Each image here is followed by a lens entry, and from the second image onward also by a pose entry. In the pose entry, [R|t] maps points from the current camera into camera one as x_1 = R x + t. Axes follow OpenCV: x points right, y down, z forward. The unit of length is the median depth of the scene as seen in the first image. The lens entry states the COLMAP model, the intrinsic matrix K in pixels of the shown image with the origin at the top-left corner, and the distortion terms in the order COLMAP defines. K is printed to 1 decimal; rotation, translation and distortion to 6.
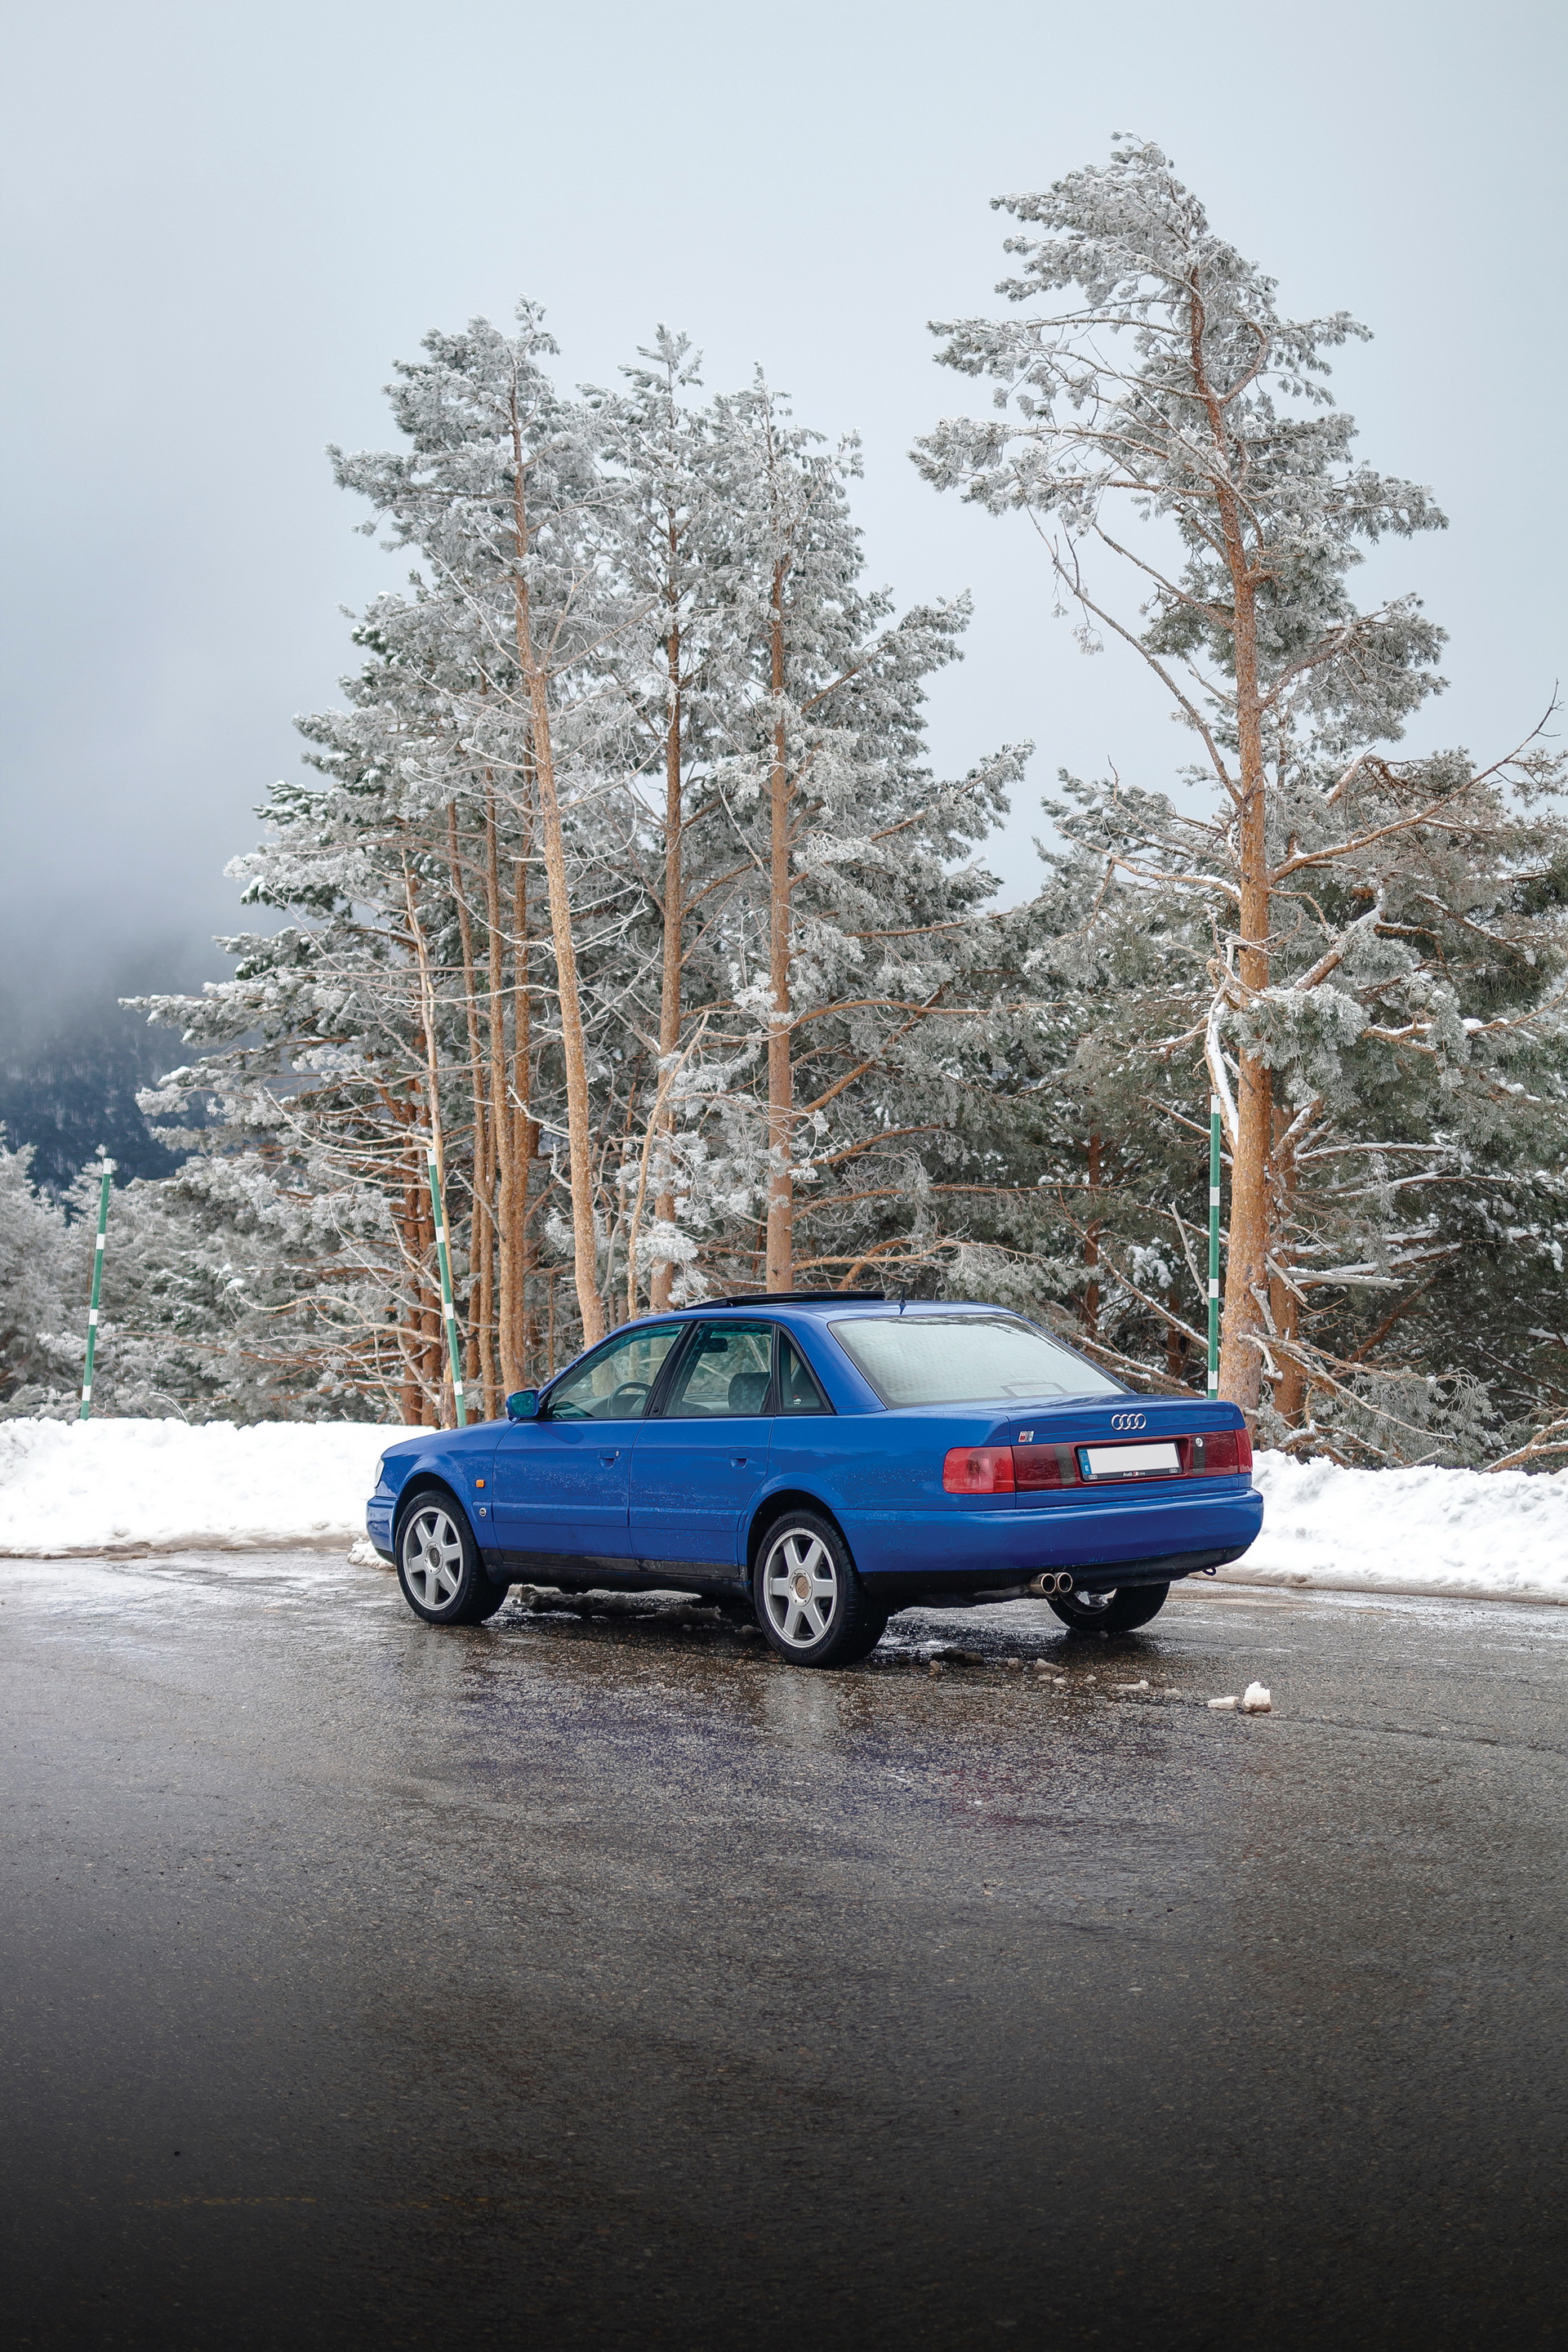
lens RADIAL K [[4550.0, 0, 784.0], [0, 4550.0, 1176.0], [0, 0, 1]] dist [0.003744, -0.418283]
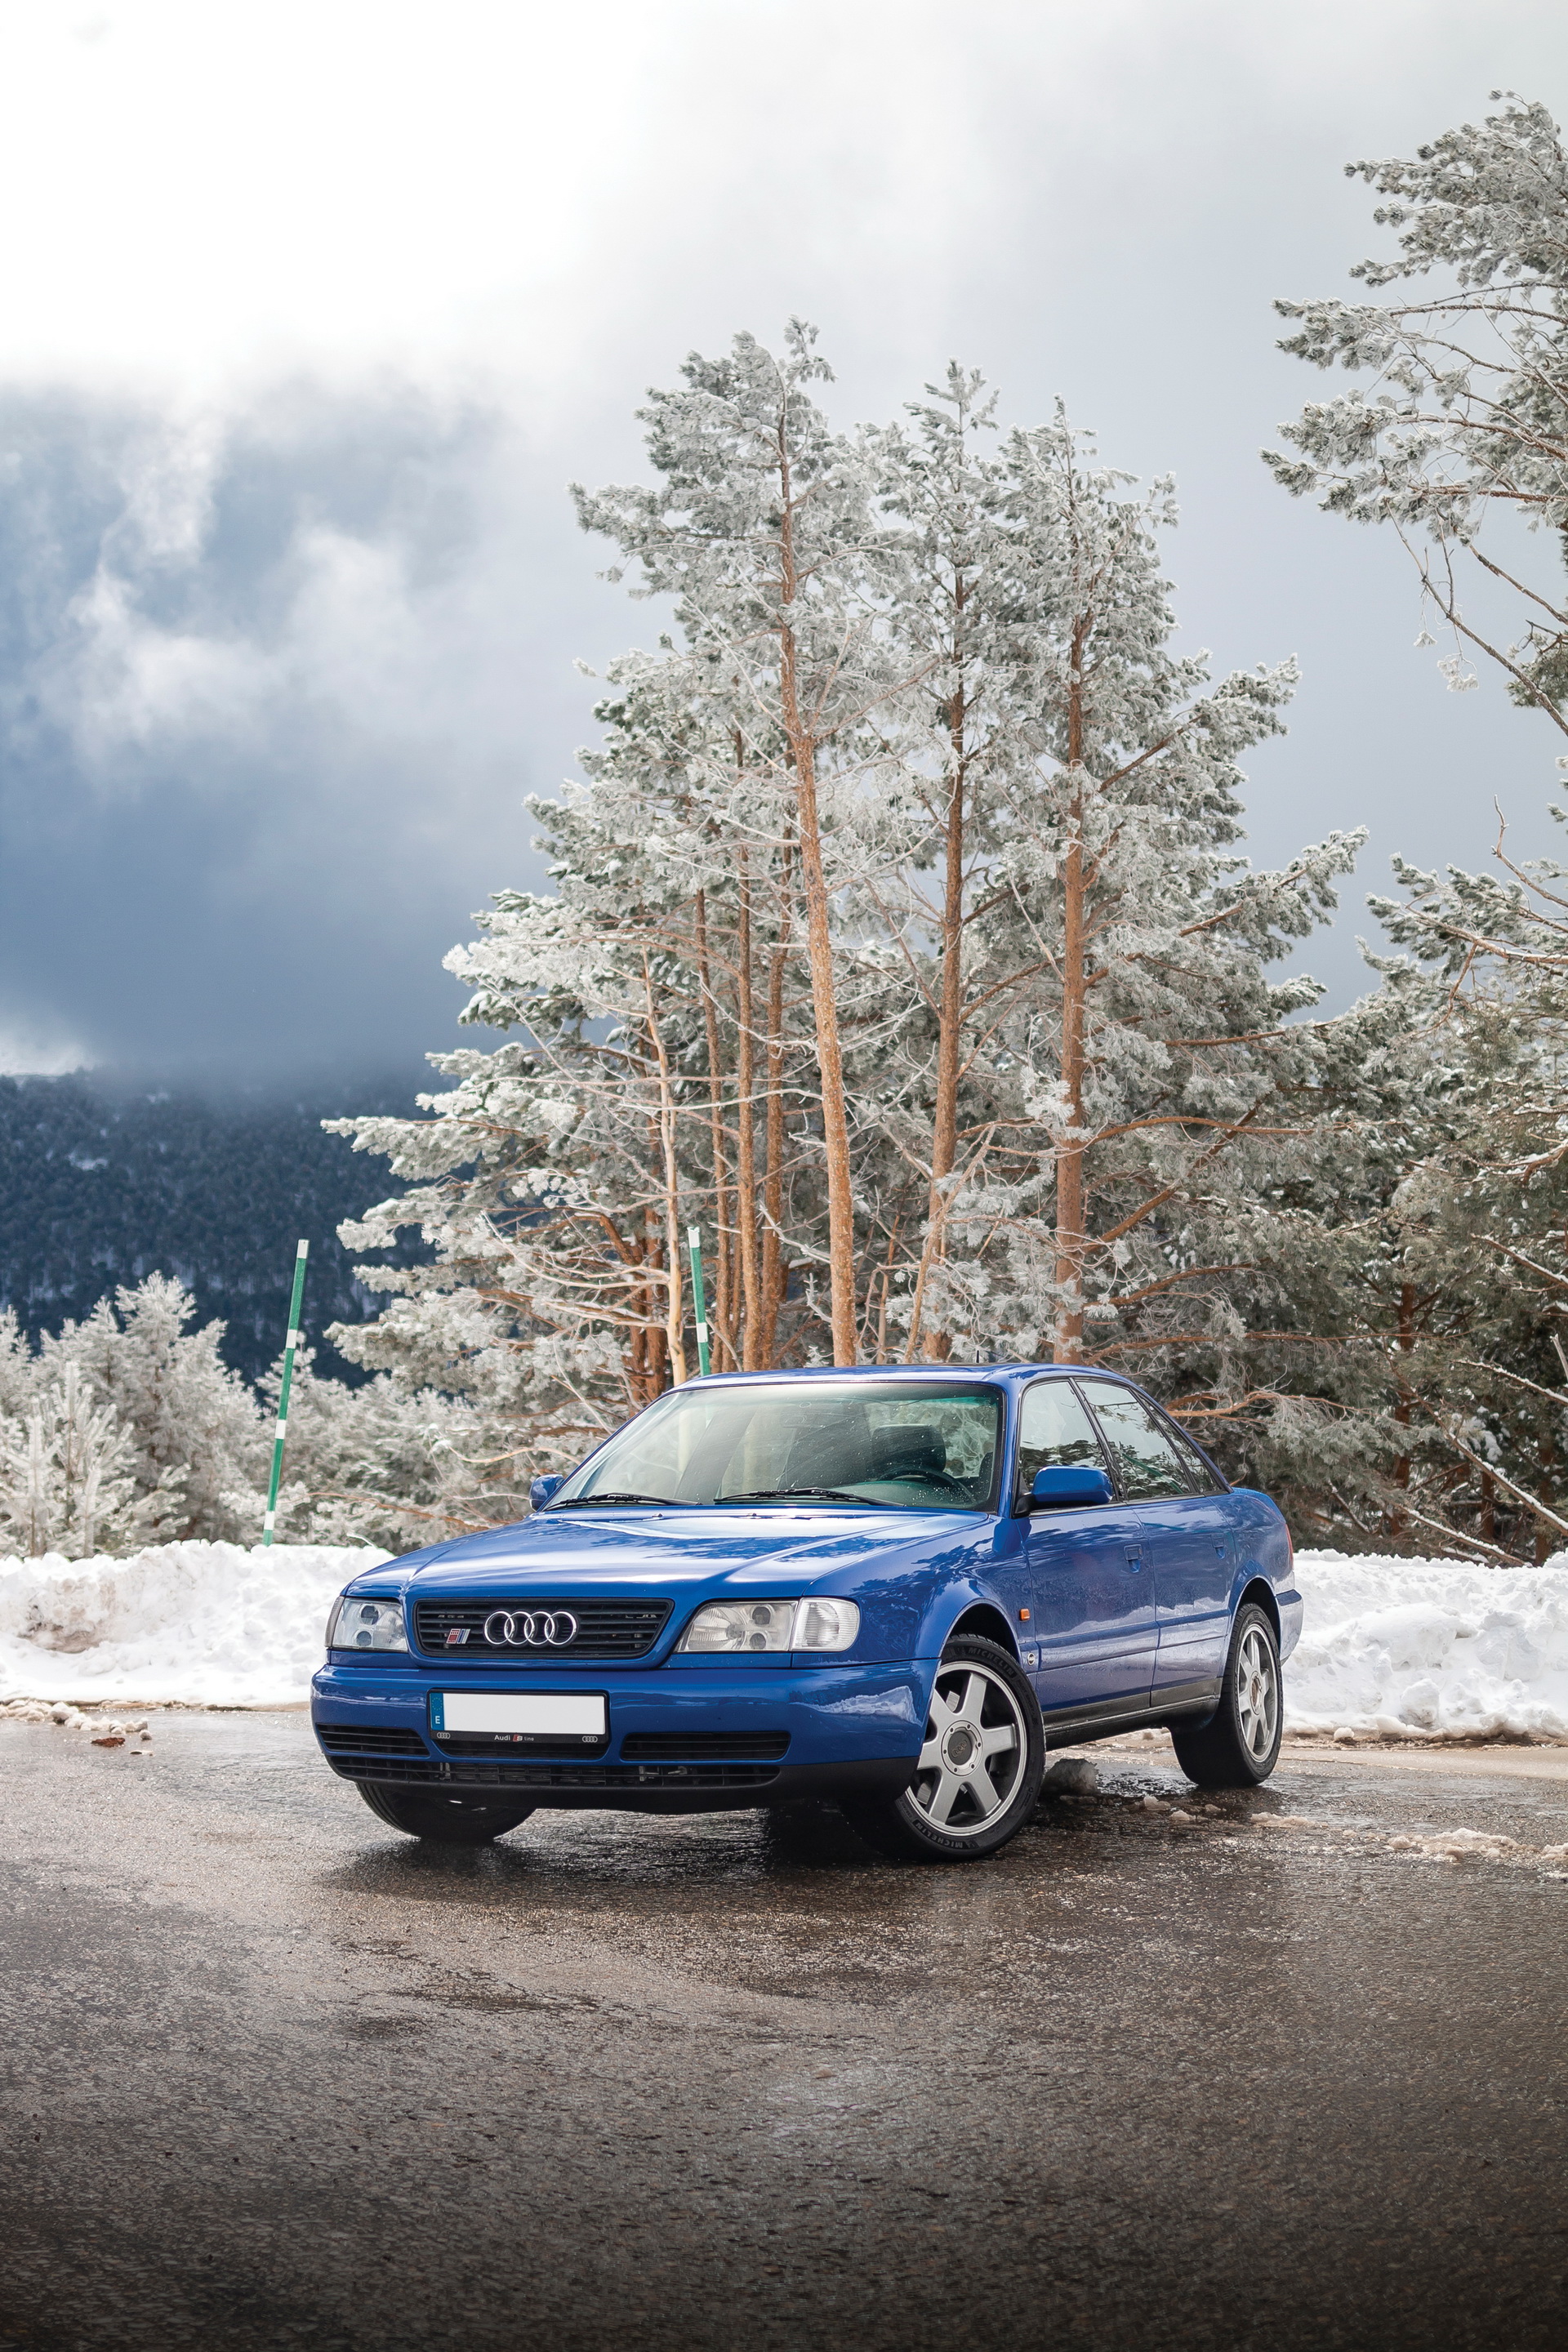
lens RADIAL K [[4550.0, 0, 784.0], [0, 4550.0, 1176.0], [0, 0, 1]] dist [0.003744, -0.418283]
pose [[0.998896, 0.016905, -0.043825, -0.017716], [-0.019070, 0.998594, -0.049454, 0.017206], [0.042927, 0.050235, 0.997814, 0.125048]]
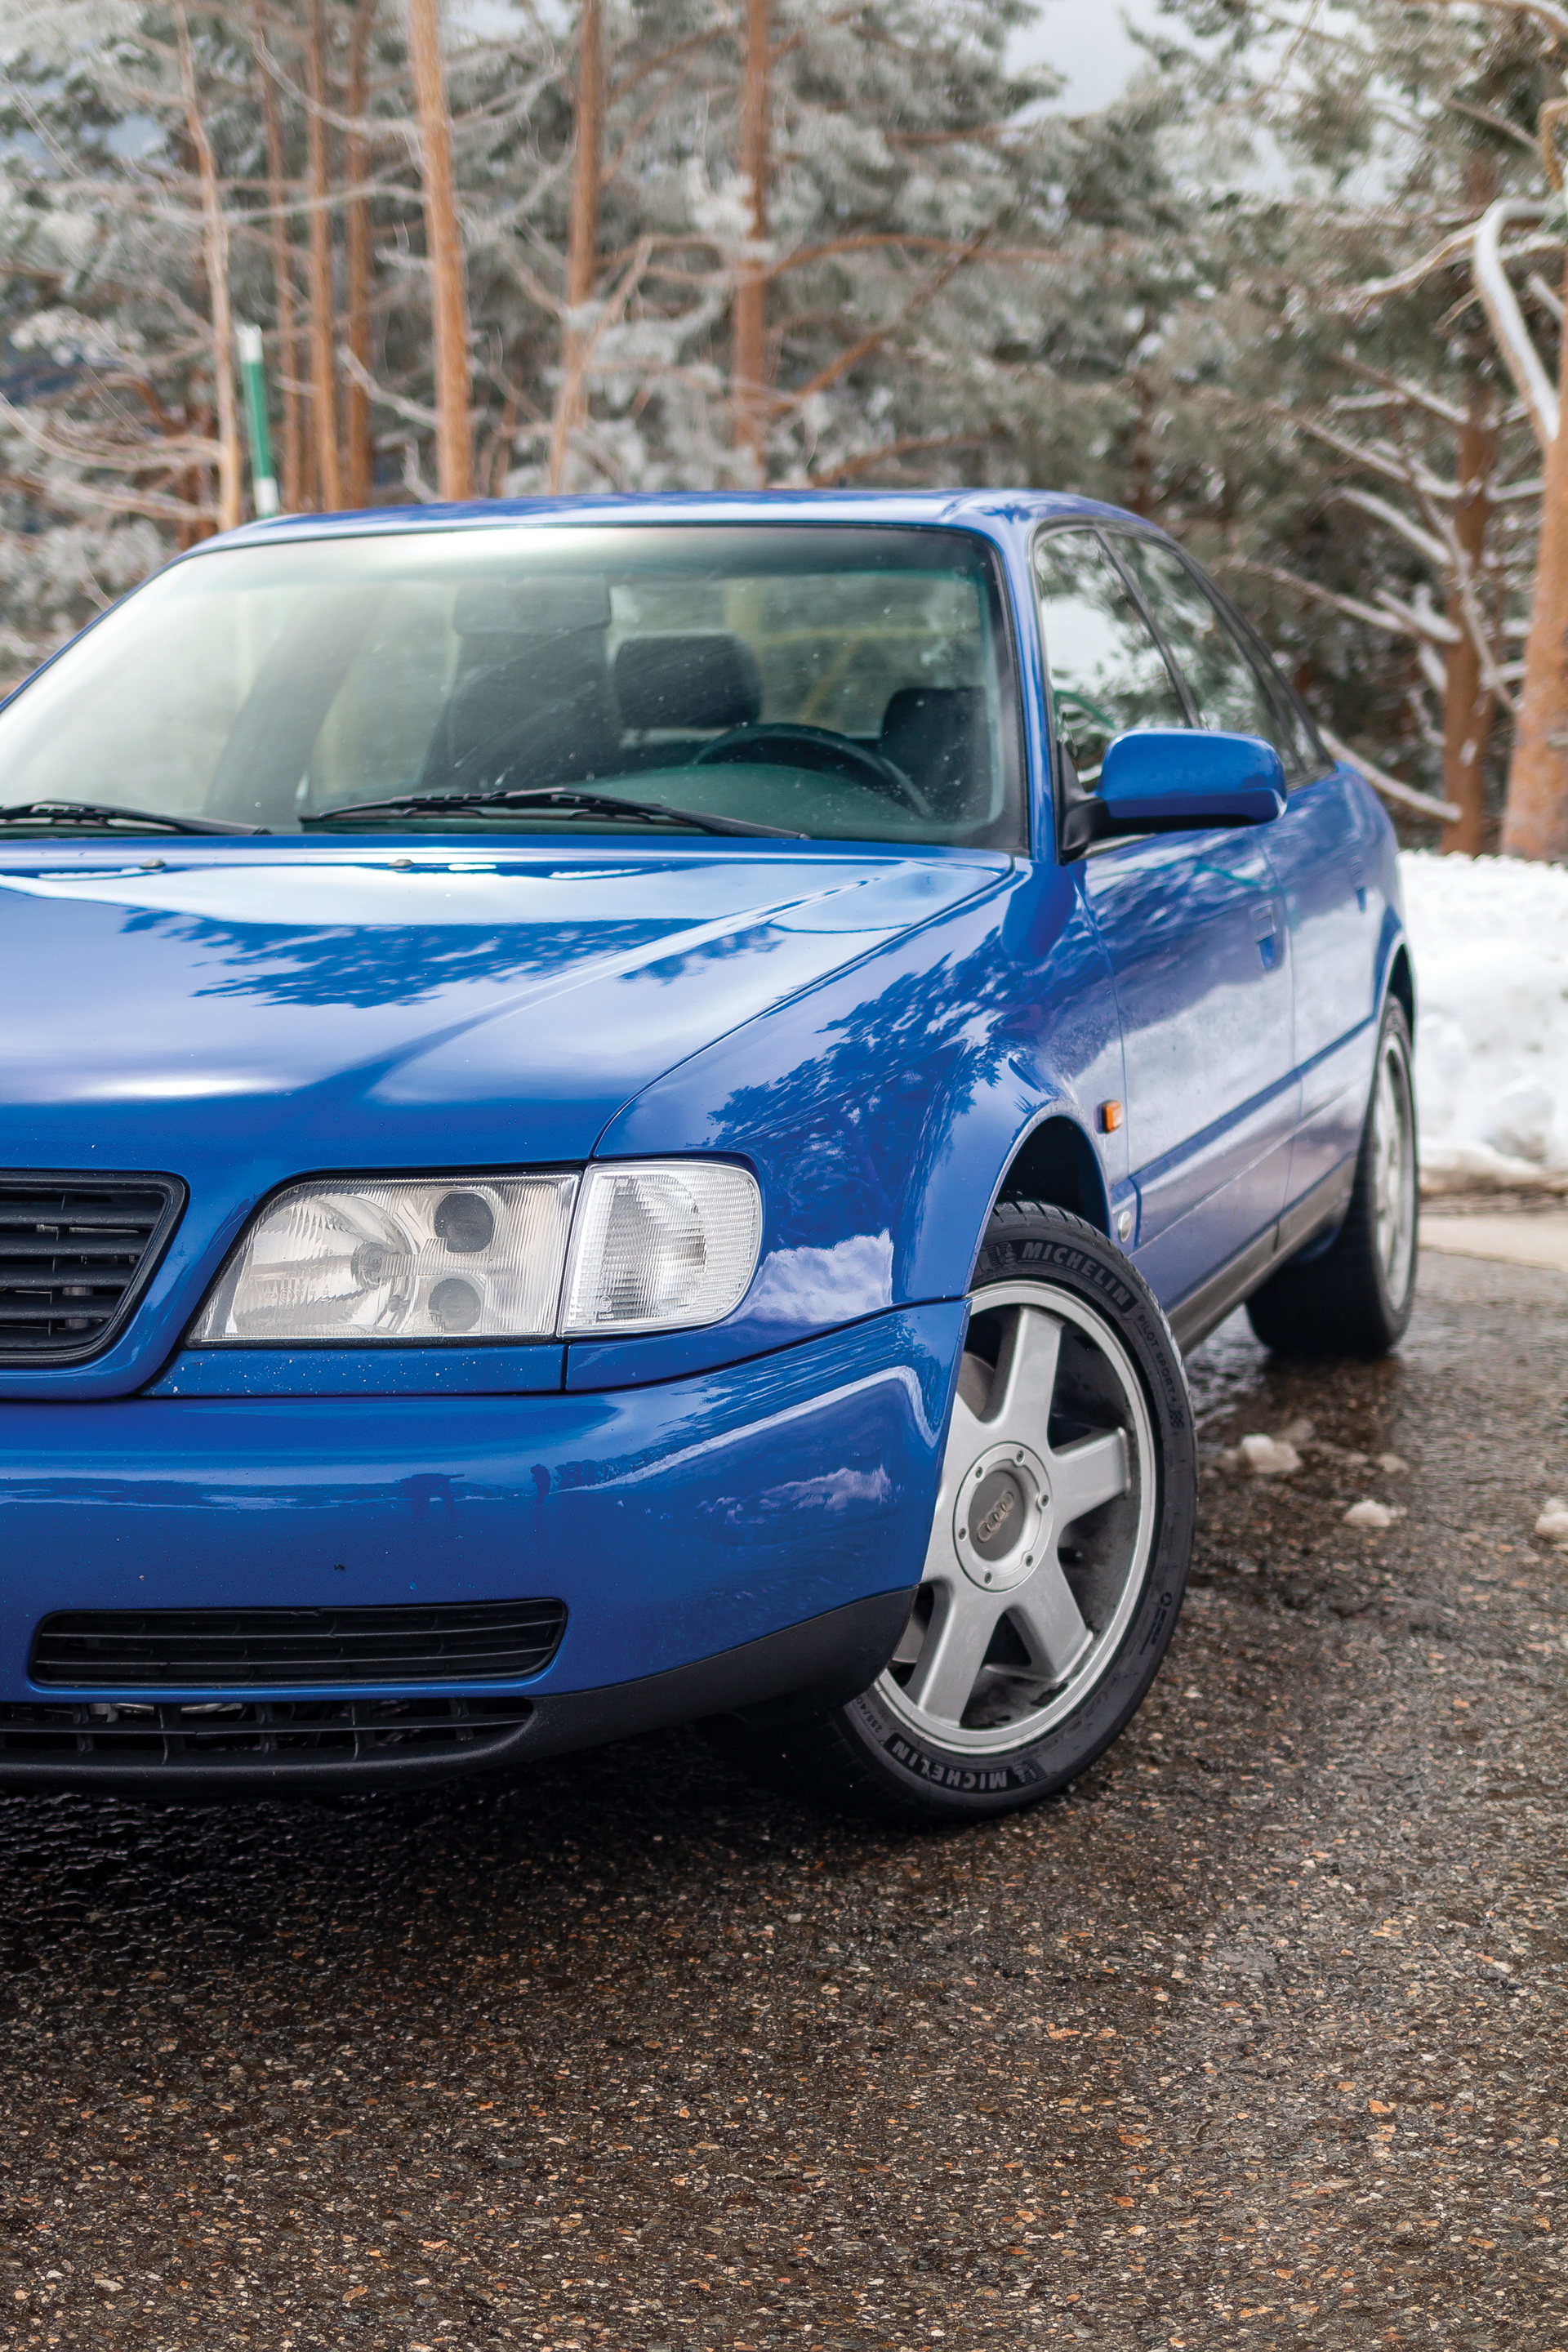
lens RADIAL K [[4550.0, 0, 784.0], [0, 4550.0, 1176.0], [0, 0, 1]] dist [0.003744, -0.418283]
pose [[0.998567, 0.009979, 0.052578, -0.029534], [-0.016193, 0.992747, 0.119123, 0.018841], [-0.051007, -0.119804, 0.991486, 0.319954]]
